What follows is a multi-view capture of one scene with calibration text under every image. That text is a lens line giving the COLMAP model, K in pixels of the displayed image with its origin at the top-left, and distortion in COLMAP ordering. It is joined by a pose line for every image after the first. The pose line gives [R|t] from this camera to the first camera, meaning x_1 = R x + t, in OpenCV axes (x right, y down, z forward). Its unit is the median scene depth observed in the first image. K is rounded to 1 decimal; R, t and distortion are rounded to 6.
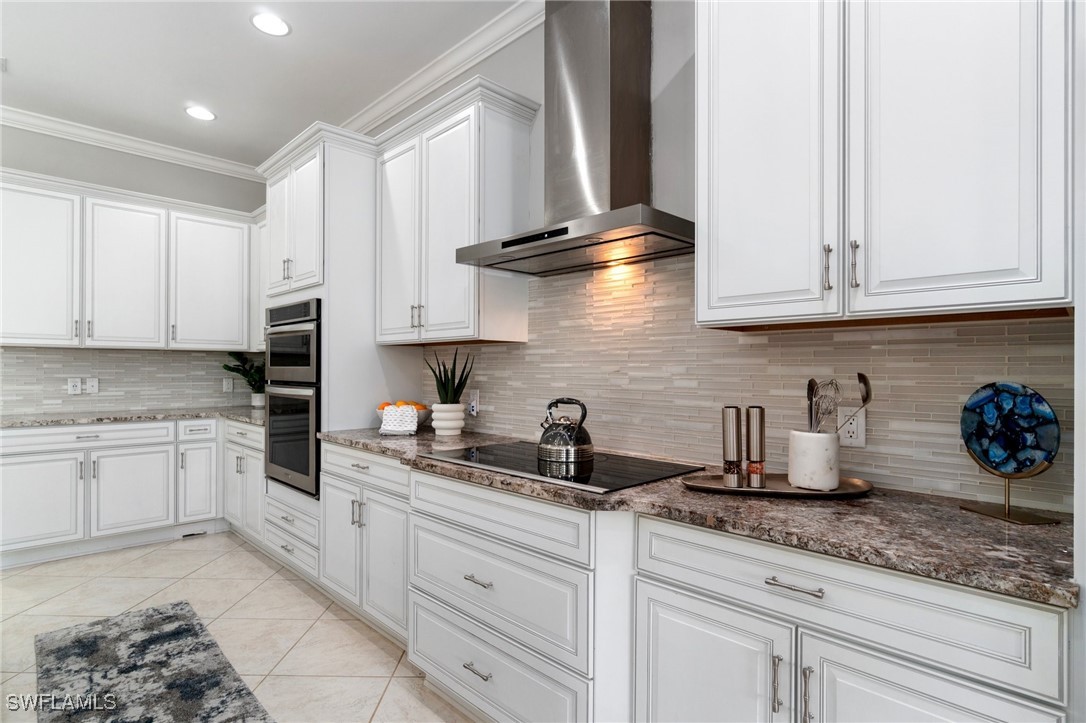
lens RADIAL K [[551.9, 0, 538.2], [0, 551.9, 369.3], [0, 0, 1]] dist [-0.000992, 0.000287]
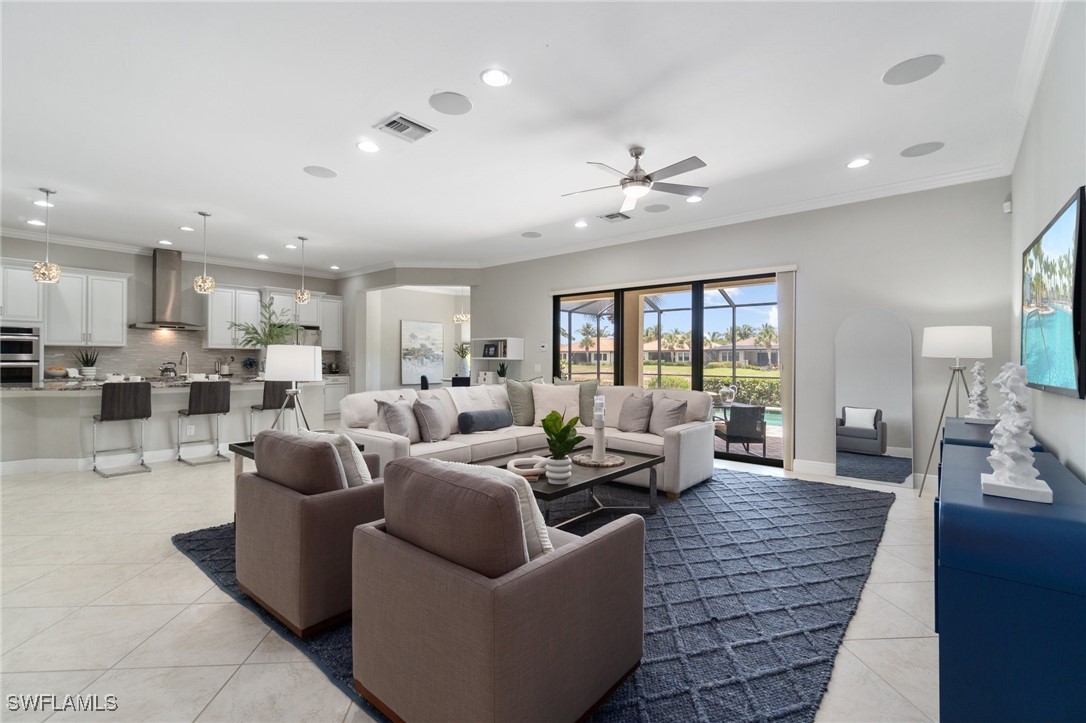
lens RADIAL K [[480.2, 0, 538.3], [0, 480.2, 359.3], [0, 0, 1]] dist [-0.000040, 0.000141]
pose [[-0.082770, -0.008579, 0.996532, -3.028233], [-0.009322, 0.999926, 0.007834, -0.021450], [-0.996525, -0.008641, -0.082843, -1.212480]]
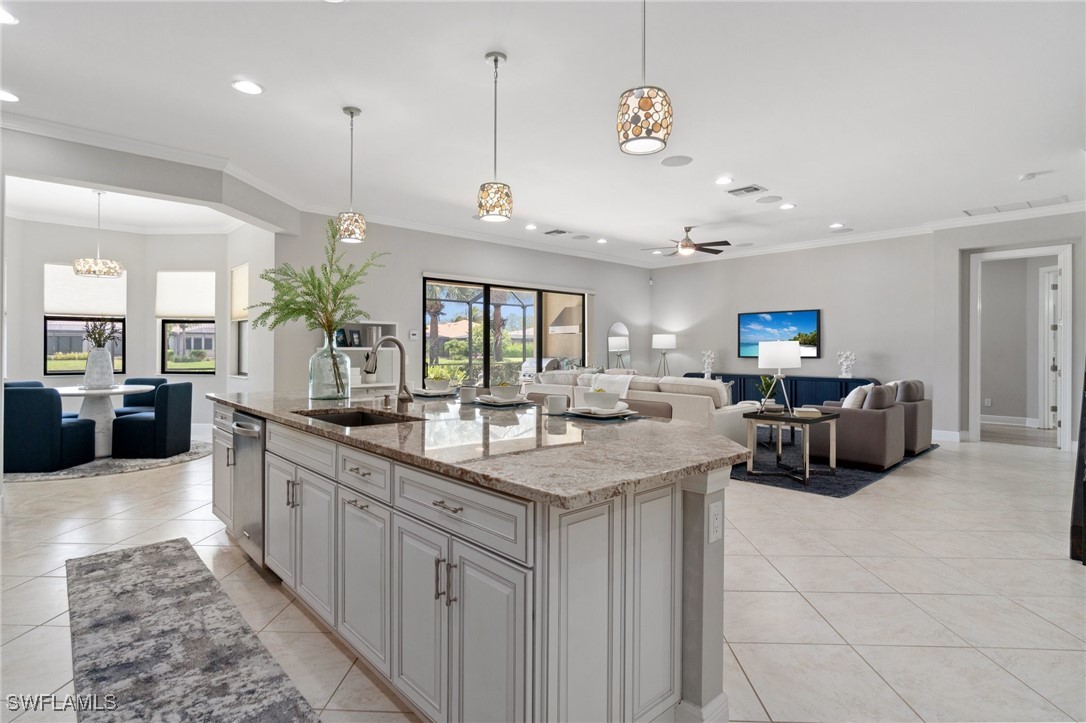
lens RADIAL K [[551.0, 0, 541.5], [0, 551.0, 350.2], [0, 0, 1]] dist [-0.001878, -0.000444]
pose [[-0.999441, -0.009608, 0.032006, -0.883951], [-0.009610, 0.999954, 0.000102, -0.003121], [-0.032005, -0.000206, -0.999488, 1.321773]]
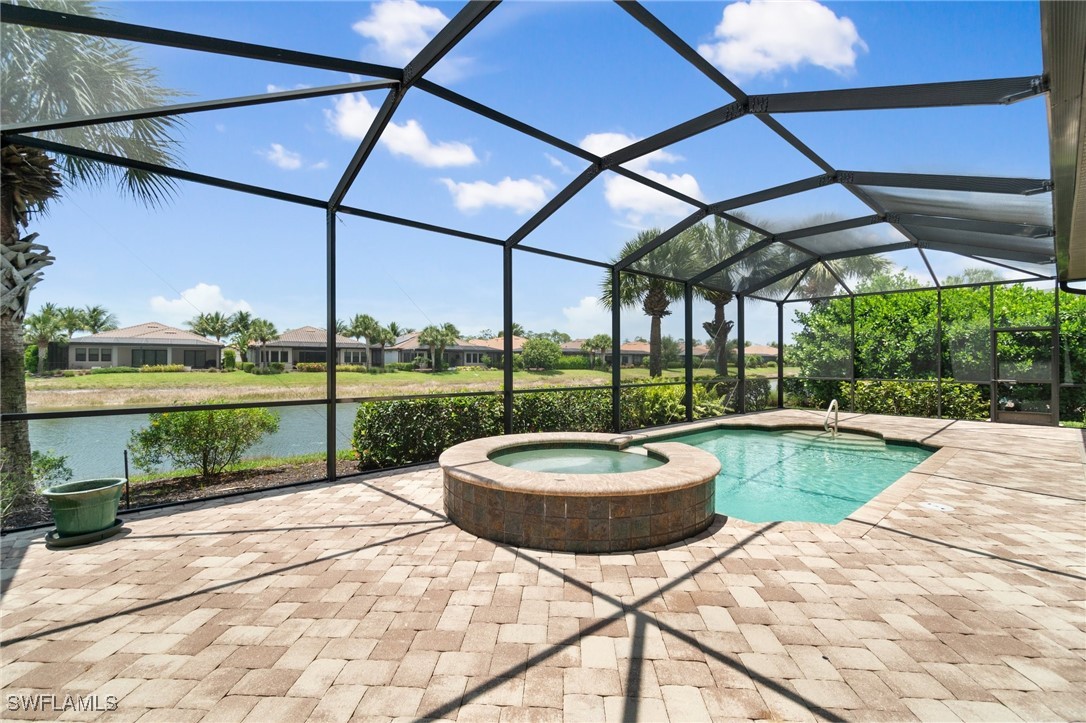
lens RADIAL K [[467.9, 0, 538.2], [0, 467.9, 359.0], [0, 0, 1]] dist [-0.002555, -0.000169]
pose [[-0.999047, -0.008383, 0.042831, 1.984003], [-0.008752, 0.999926, -0.008433, 0.047375], [-0.042757, -0.008800, -0.999047, -1.357760]]
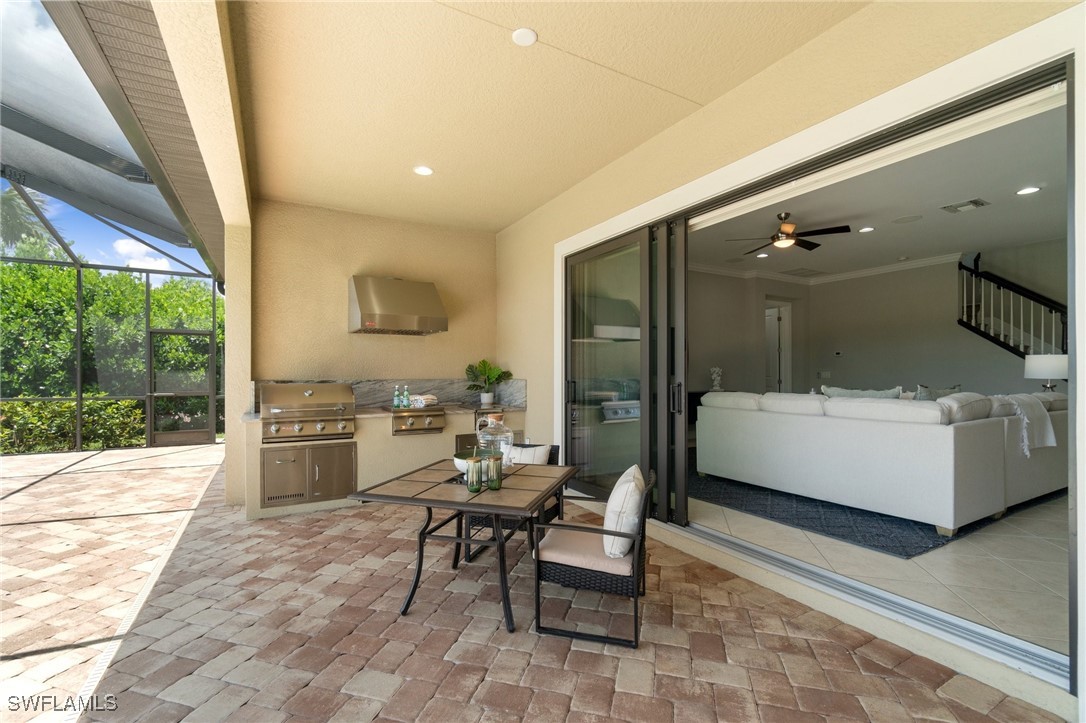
lens RADIAL K [[473.5, 0, 532.7], [0, 473.5, 370.8], [0, 0, 1]] dist [-0.002265, -0.000253]
pose [[-0.271299, -0.011910, -0.962421, 0.694514], [-0.000110, 0.999924, -0.012344, 0.043965], [0.962495, -0.003243, -0.271280, -2.119573]]
